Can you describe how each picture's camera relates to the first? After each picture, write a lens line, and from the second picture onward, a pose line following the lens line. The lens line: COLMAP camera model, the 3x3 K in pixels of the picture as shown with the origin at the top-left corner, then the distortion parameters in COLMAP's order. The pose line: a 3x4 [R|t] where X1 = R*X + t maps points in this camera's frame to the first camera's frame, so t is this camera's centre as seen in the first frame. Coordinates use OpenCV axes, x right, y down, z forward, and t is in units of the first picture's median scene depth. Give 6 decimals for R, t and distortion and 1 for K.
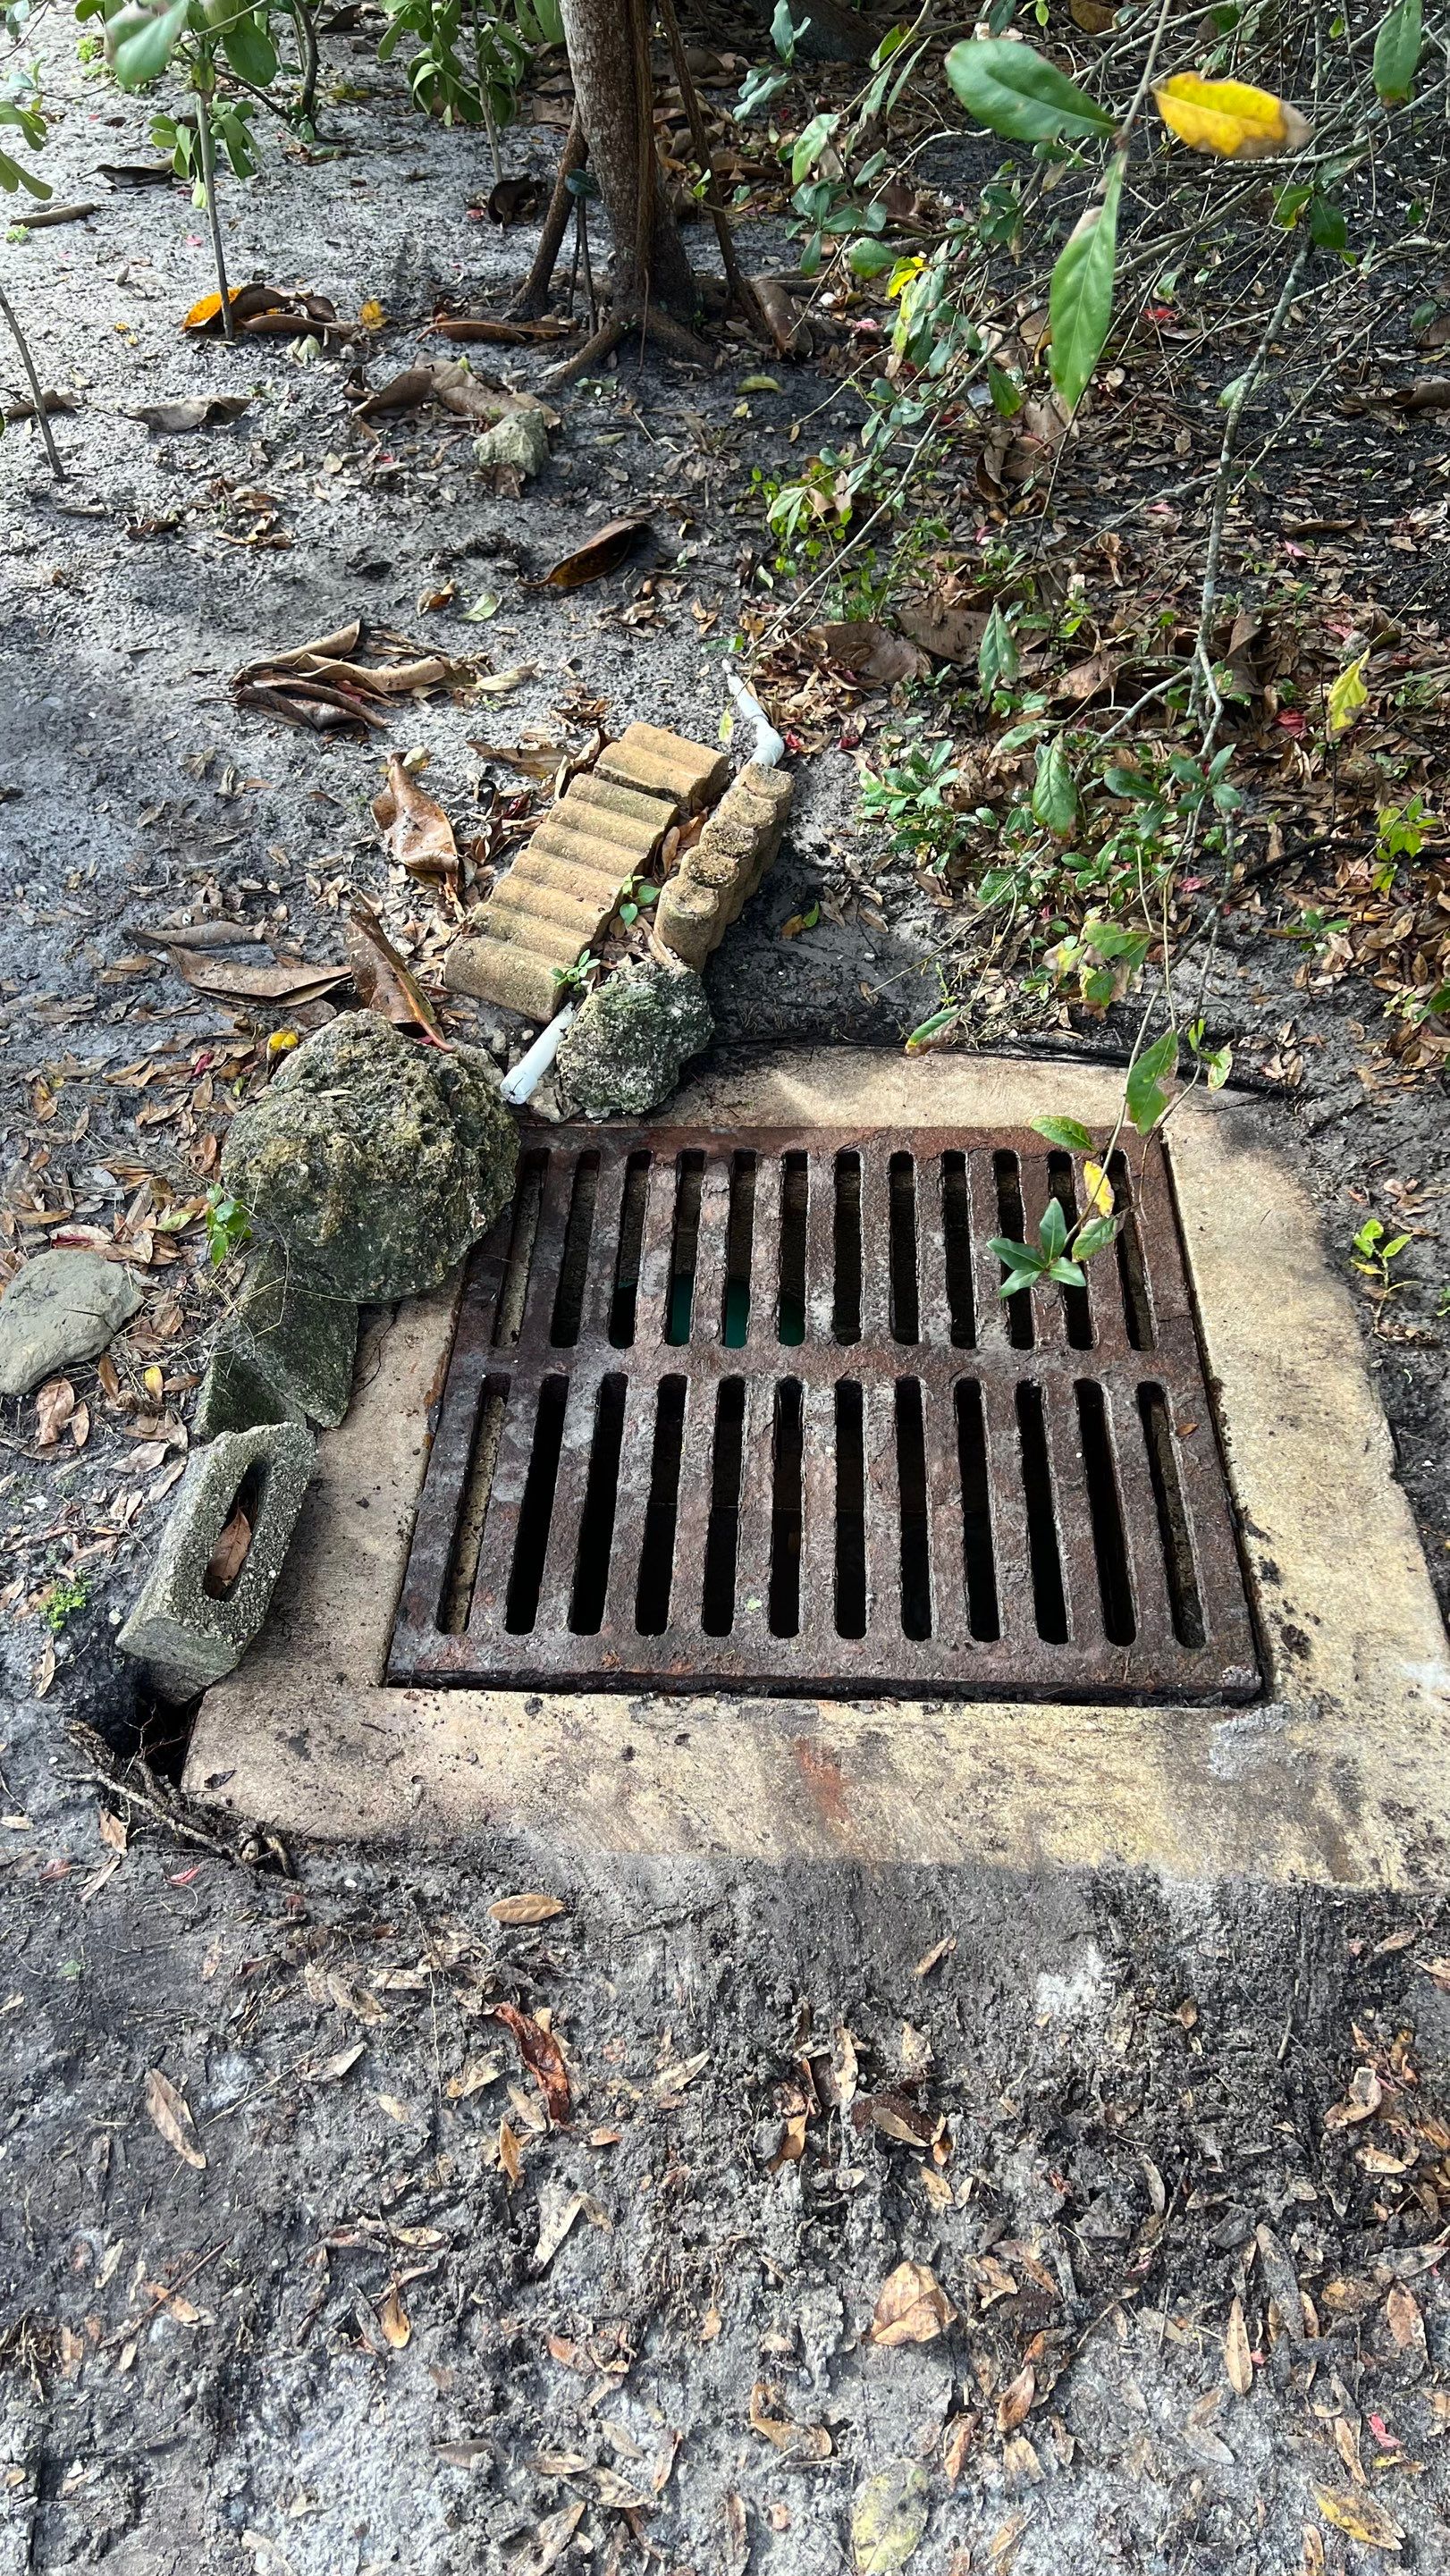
lens RADIAL K [[1924.7, 0, 713.6], [0, 1924.7, 1303.4], [0, 0, 1]] dist [0.044628, -0.039490]
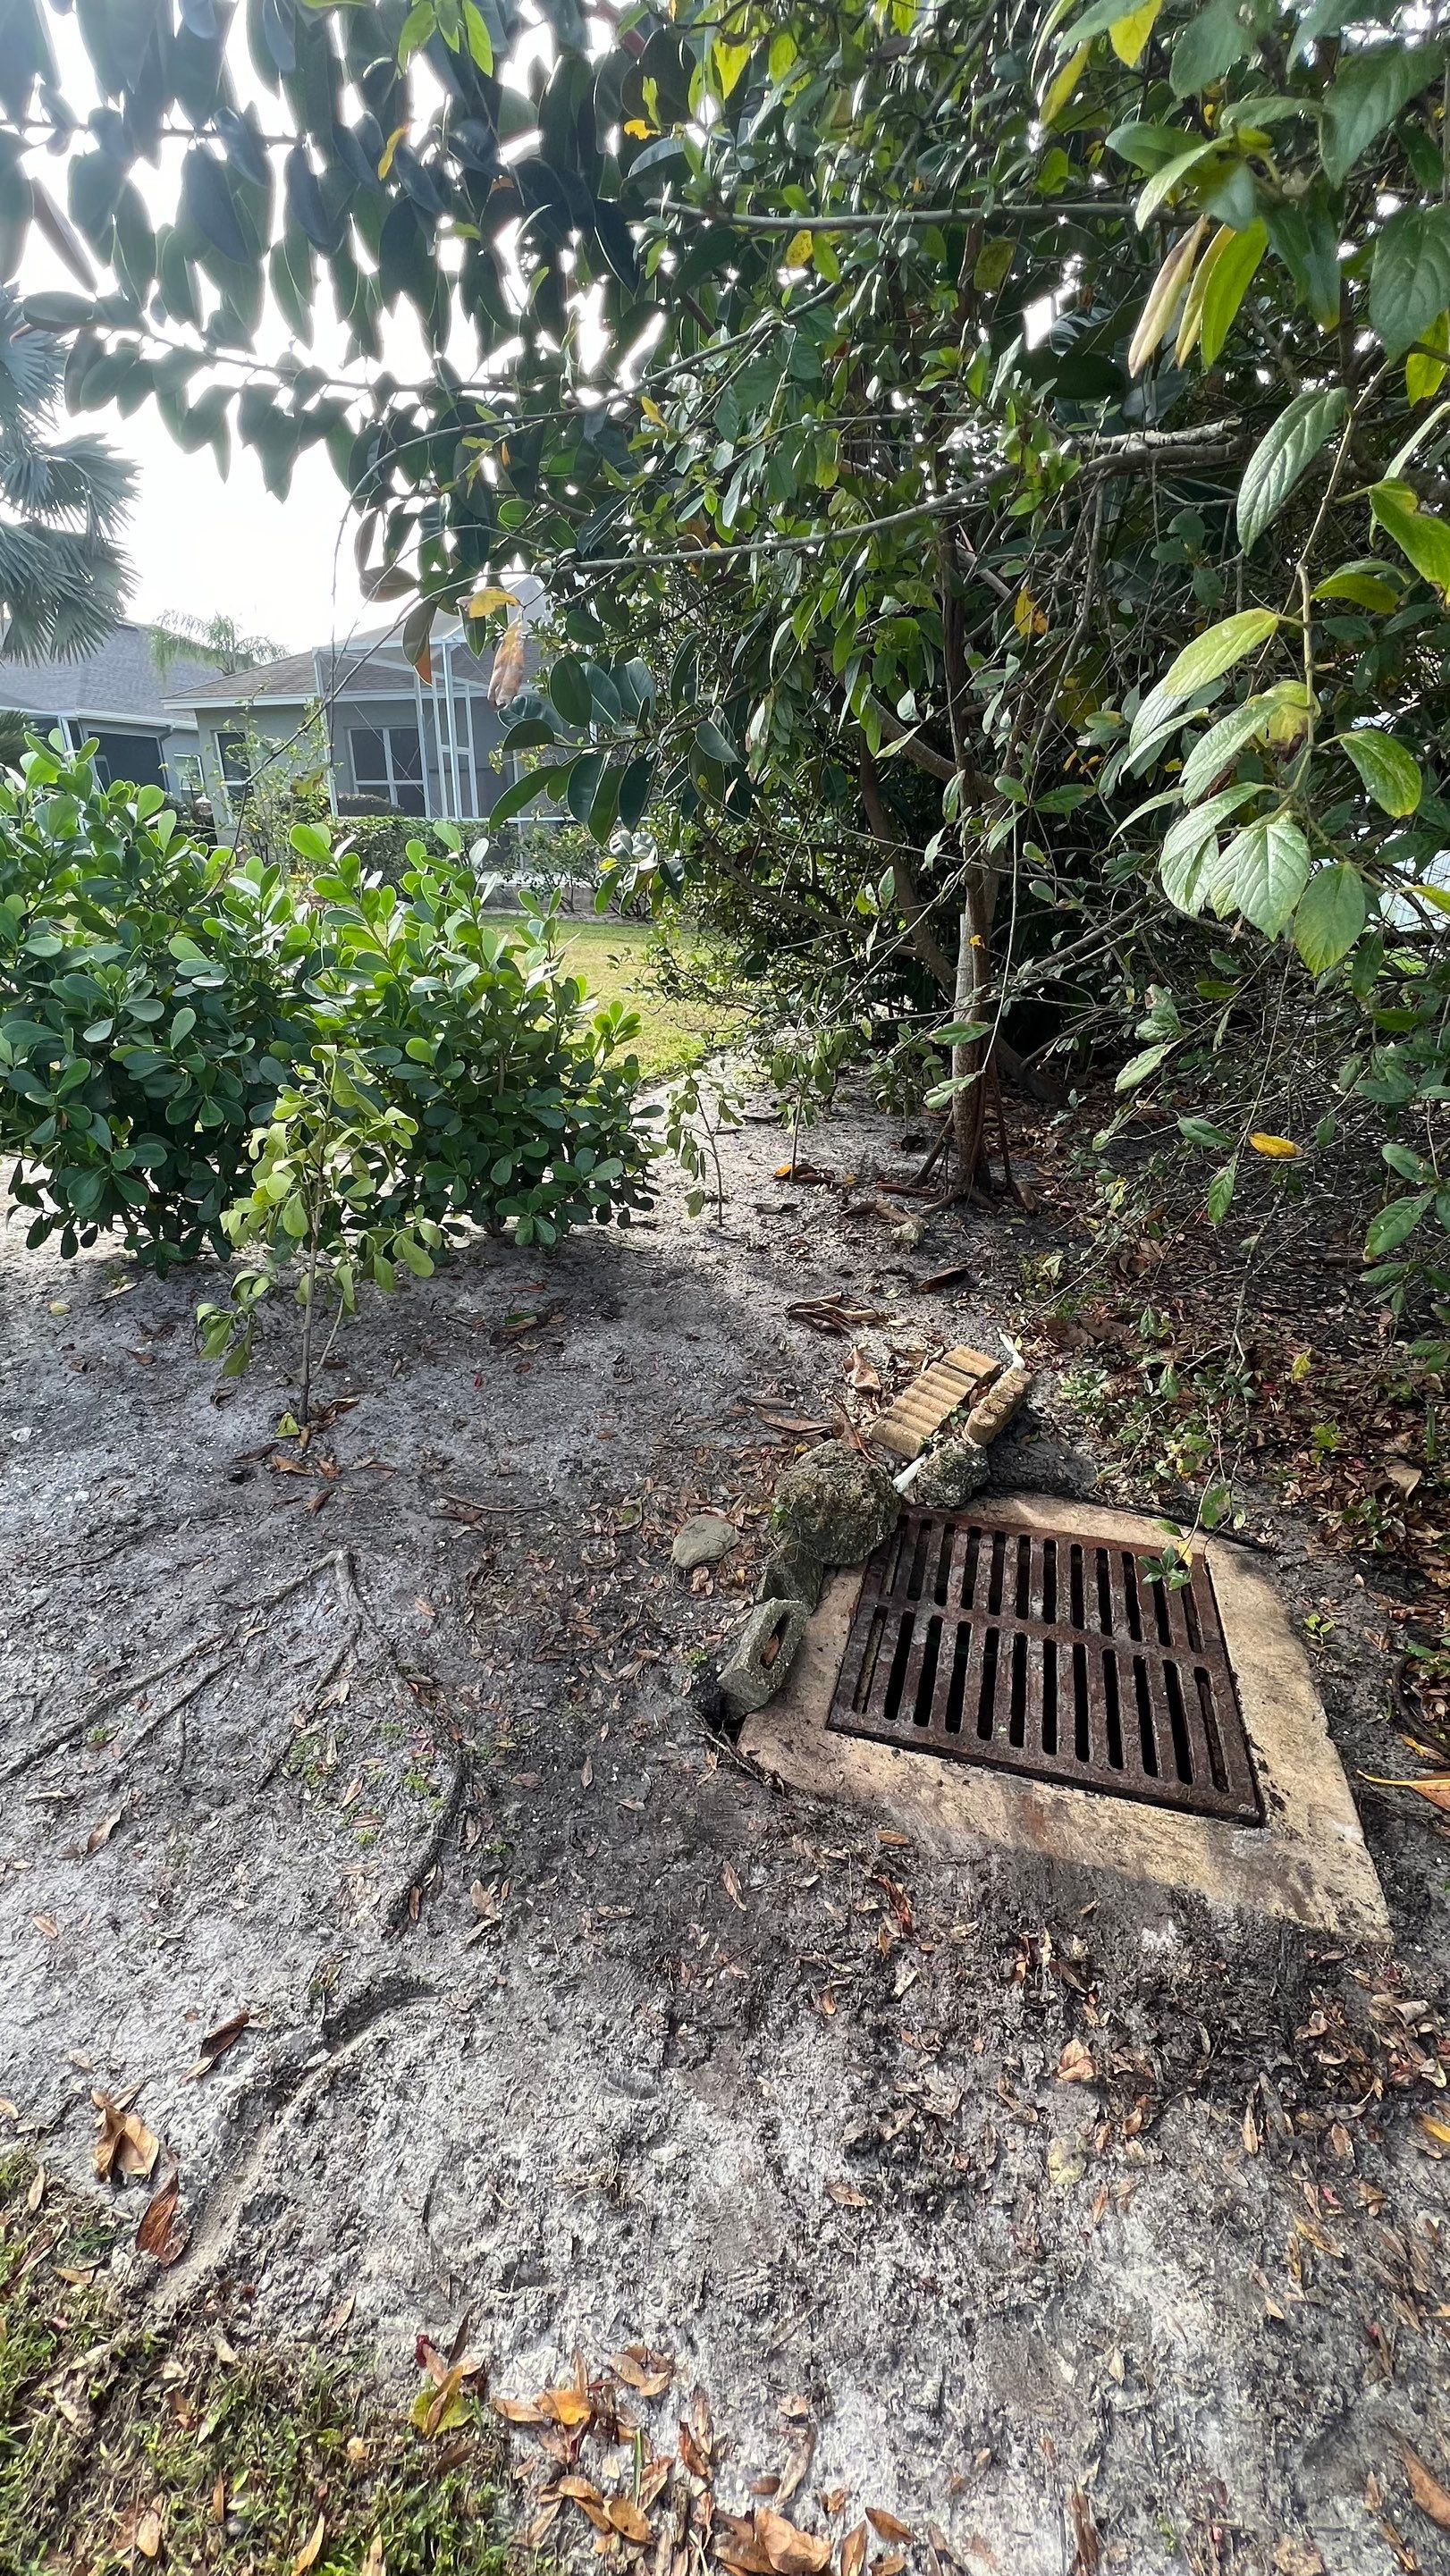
lens RADIAL K [[1042.9, 0, 727.8], [0, 1042.9, 1277.2], [0, 0, 1]] dist [-0.002163, 0.001040]
pose [[0.972741, 0.119187, -0.198921, -0.099324], [-0.185122, 0.915738, -0.356585, 0.159092], [0.139660, 0.383690, 0.912840, -0.264990]]
